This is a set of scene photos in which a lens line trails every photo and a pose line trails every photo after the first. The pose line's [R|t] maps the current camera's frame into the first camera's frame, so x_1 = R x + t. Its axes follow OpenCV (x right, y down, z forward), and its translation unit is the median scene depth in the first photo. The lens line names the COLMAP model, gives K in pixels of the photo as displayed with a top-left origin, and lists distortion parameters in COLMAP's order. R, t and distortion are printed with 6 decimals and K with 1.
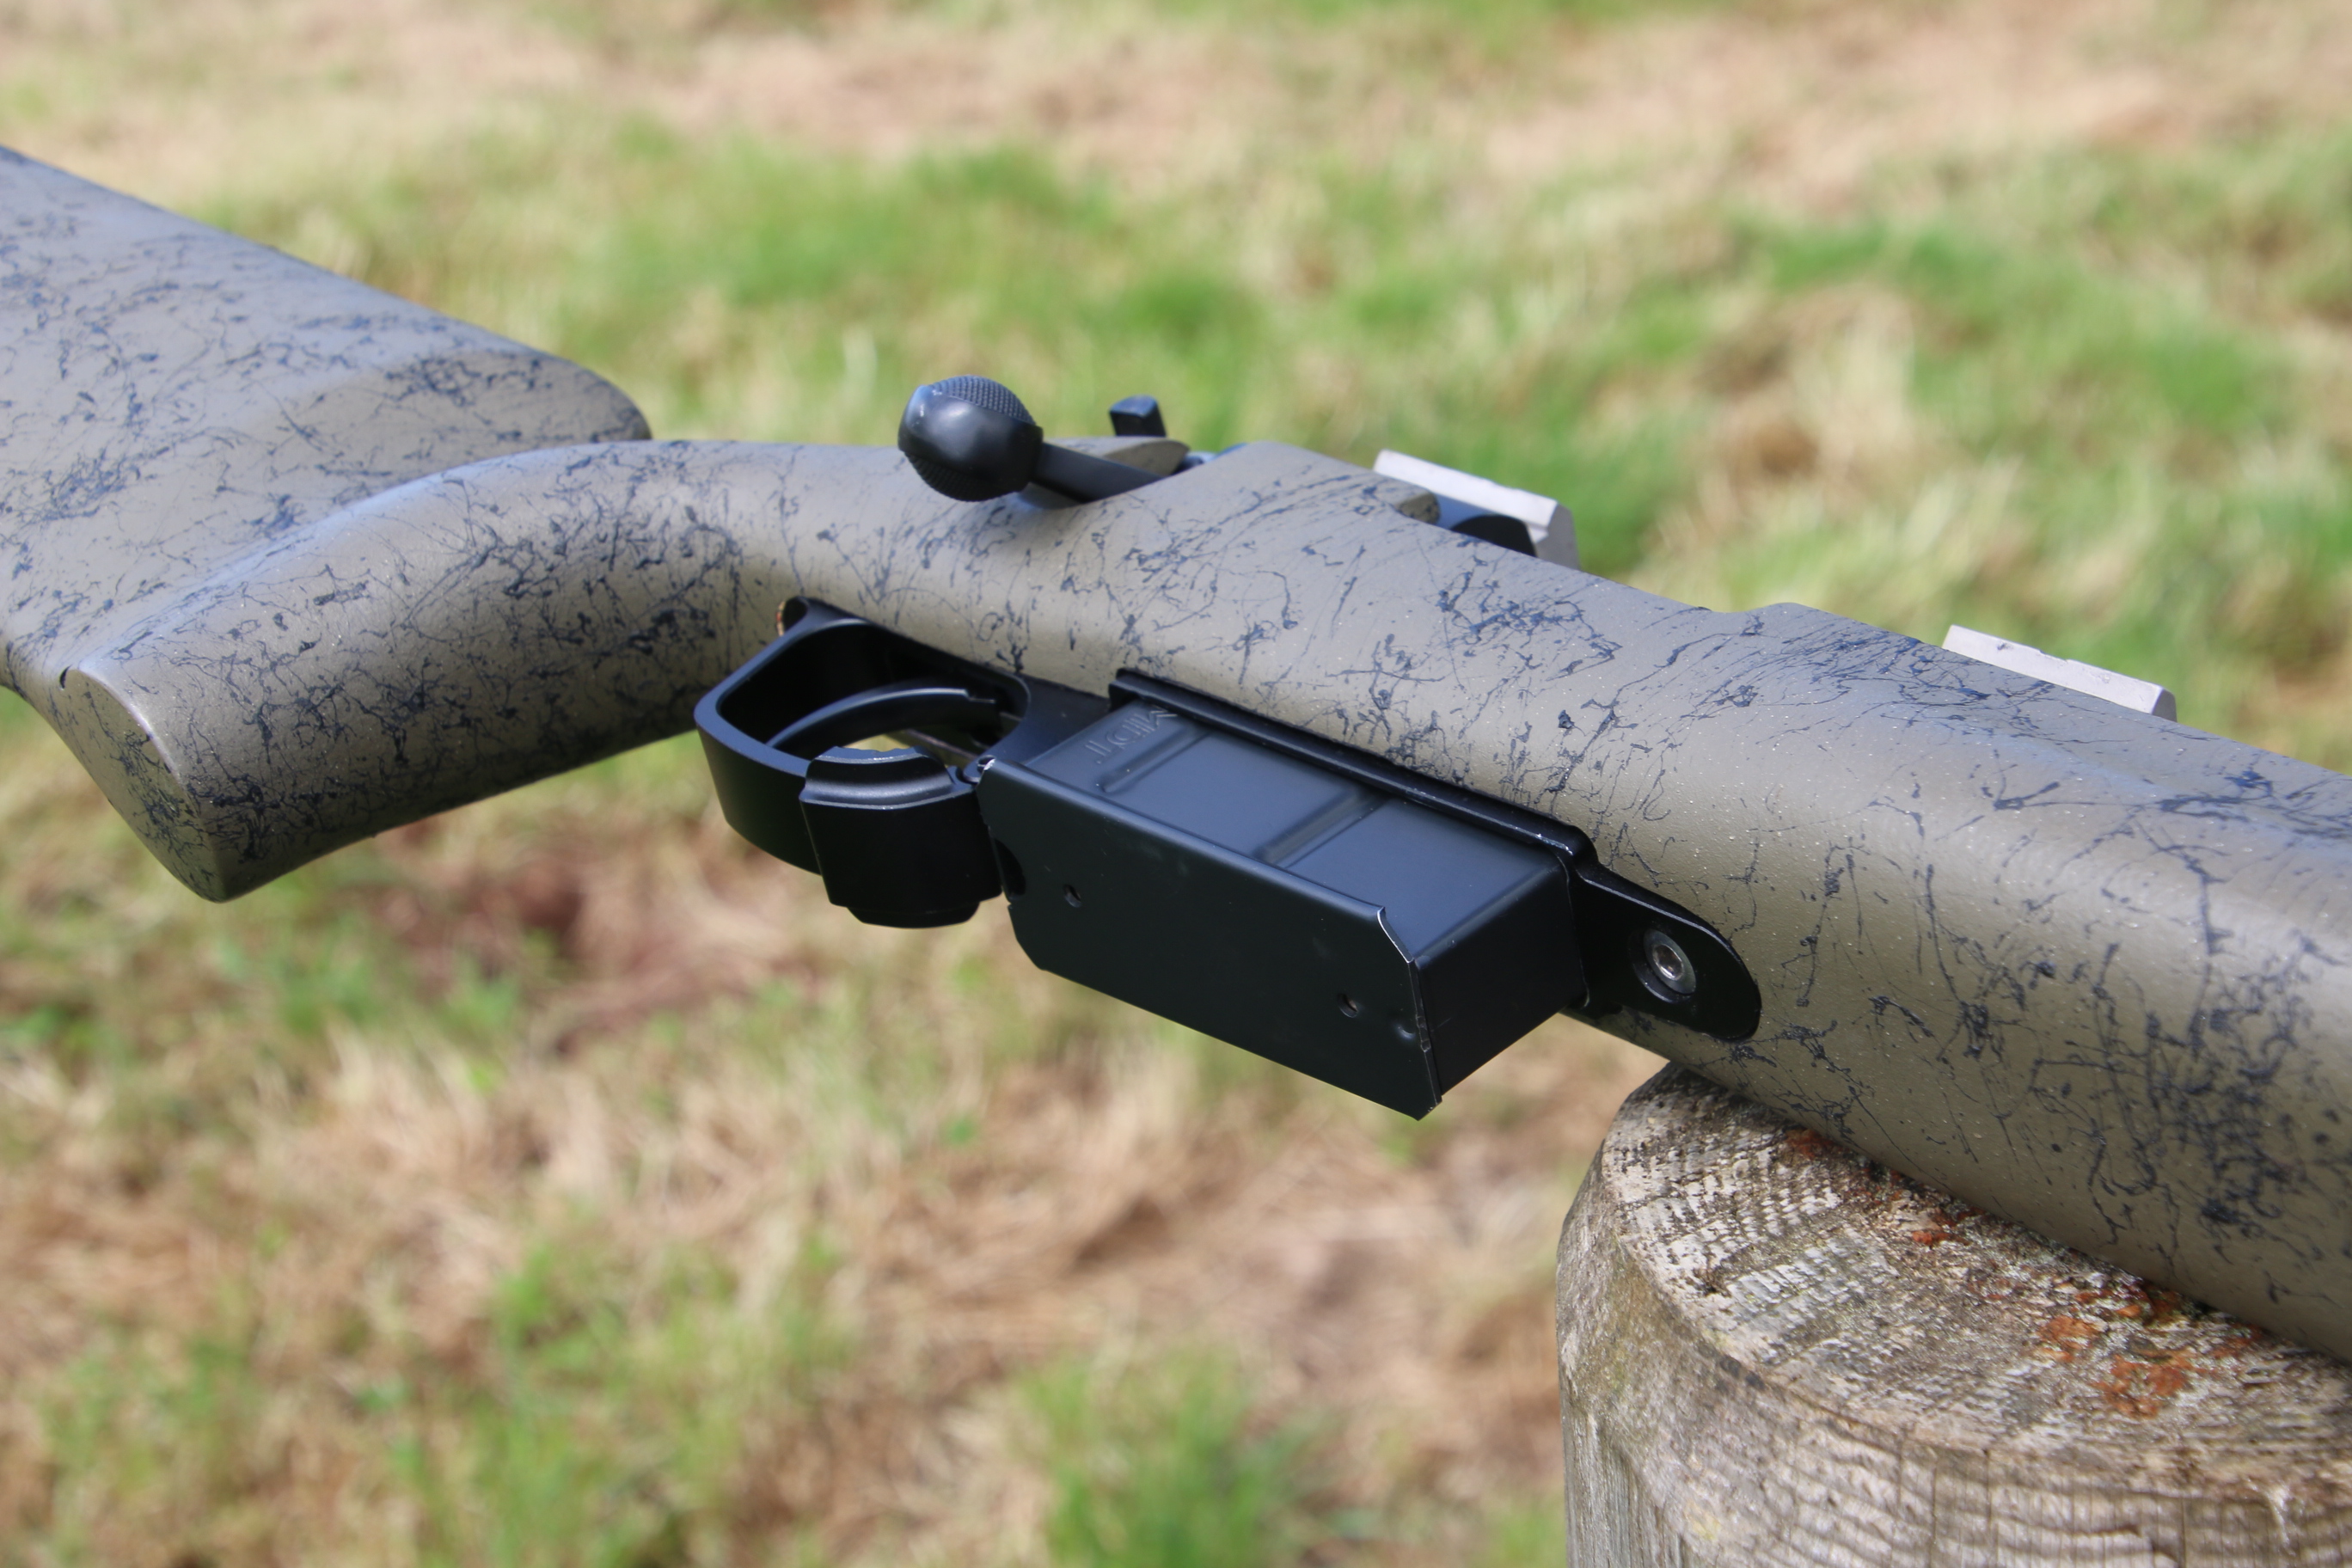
lens RADIAL K [[3688.8, 0, 1178.2], [0, 3688.8, 798.6], [0, 0, 1]] dist [0.099214, 0.000000]
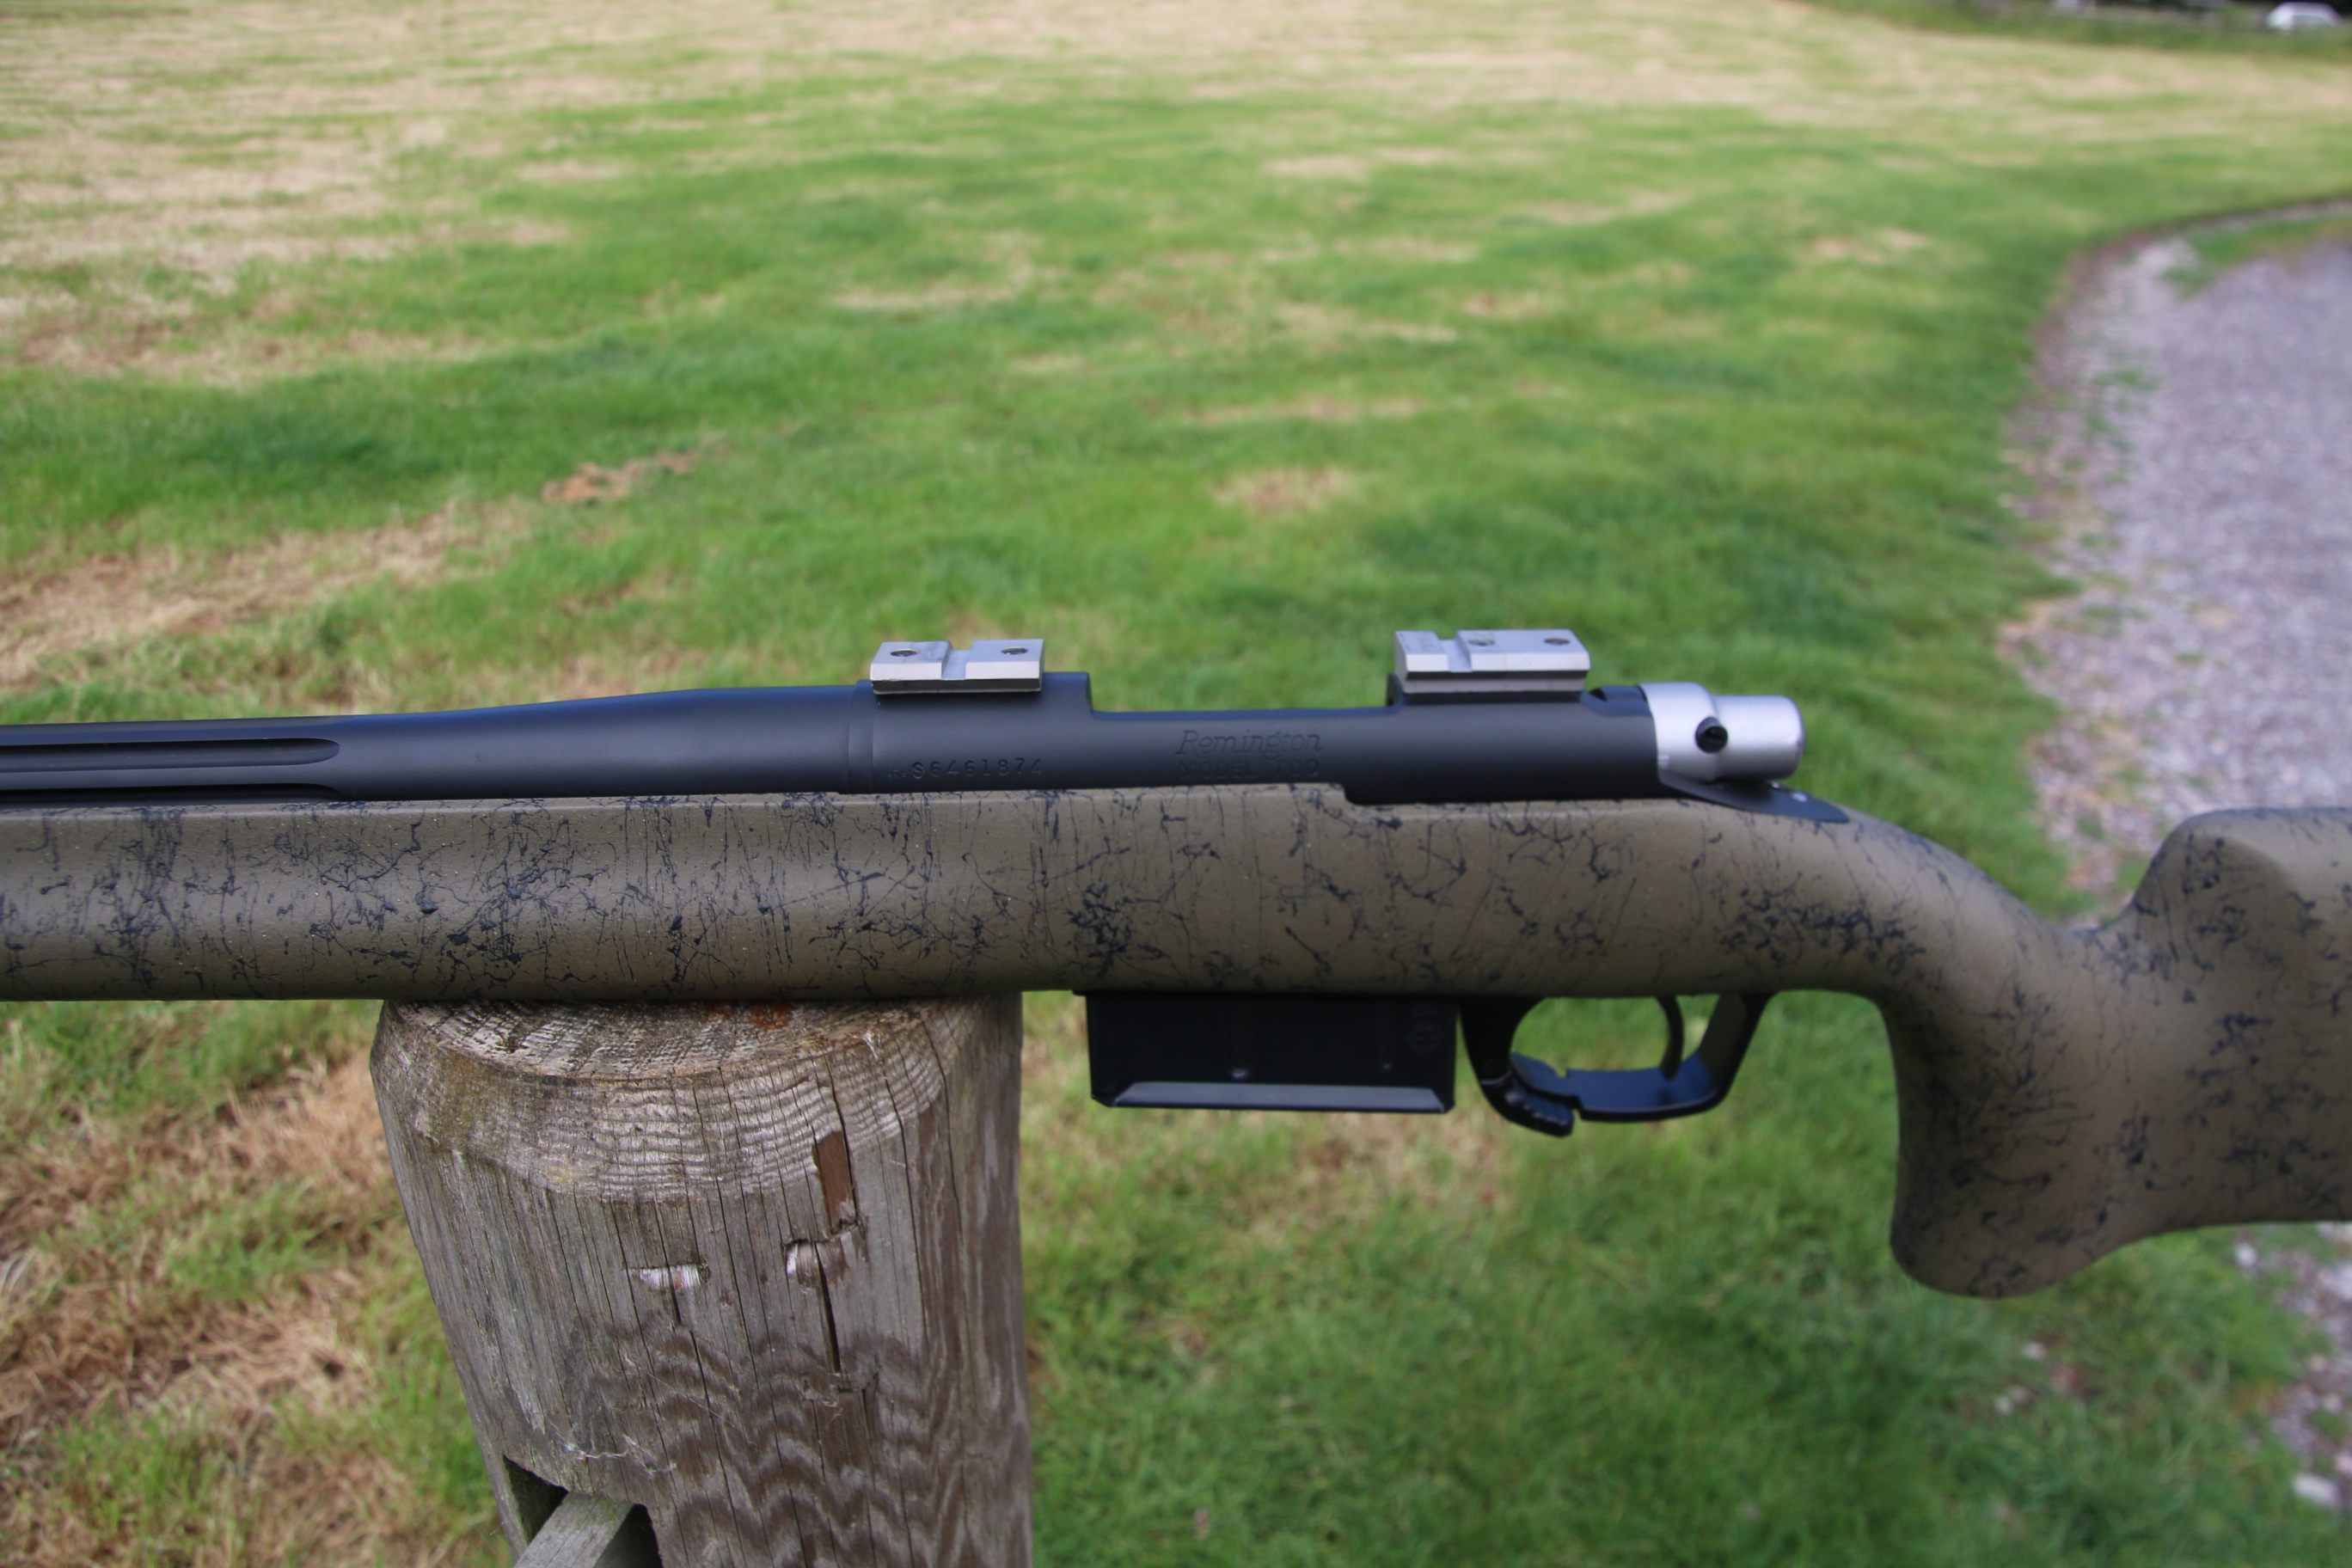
lens RADIAL K [[1730.6, 0, 1300.6], [0, 1730.6, 833.5], [0, 0, 1]] dist [-0.133704, 0.069936]
pose [[0.649111, -0.211743, 0.730630, -0.171872], [0.241629, 0.968128, 0.065903, 0.078477], [-0.721298, 0.133763, 0.679586, 0.222228]]
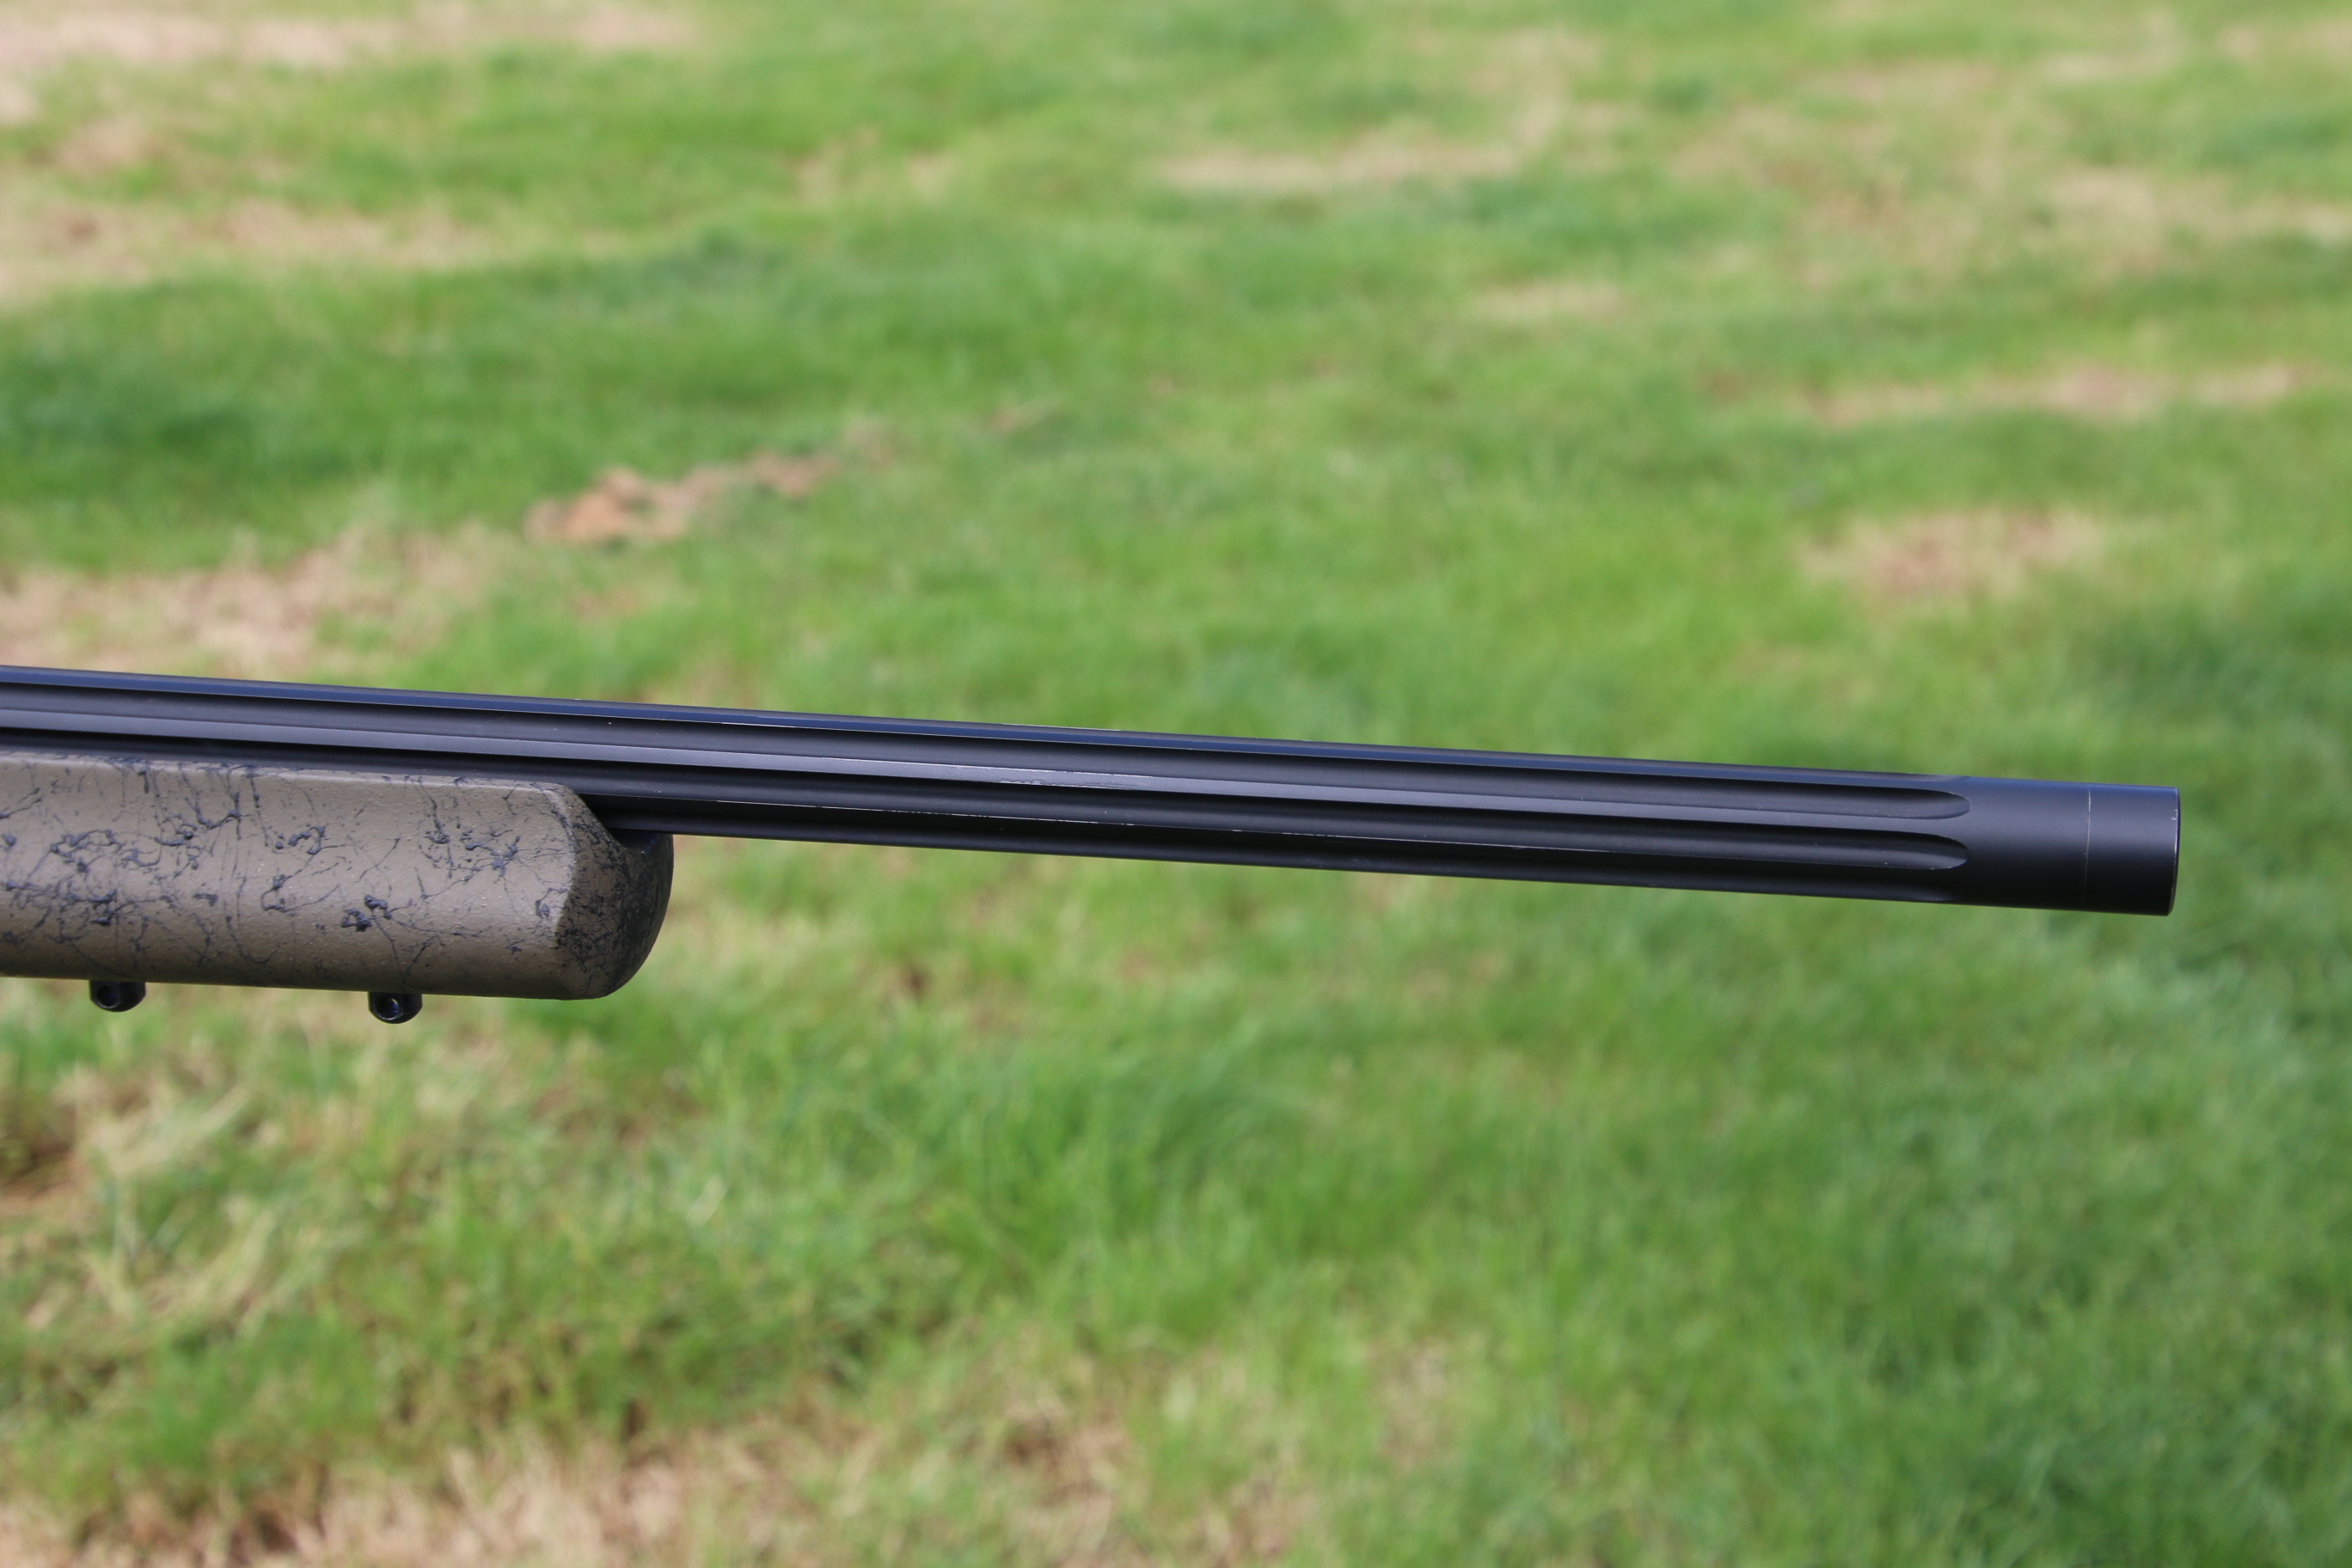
lens RADIAL K [[3646.6, 0, 1388.1], [0, 3646.6, 878.5], [0, 0, 1]] dist [0.205741, 0.000000]
pose [[0.815140, -0.102848, 0.570060, 0.108689], [0.189814, 0.977202, -0.095116, 0.443706], [-0.547282, 0.185738, 0.816079, -0.884167]]
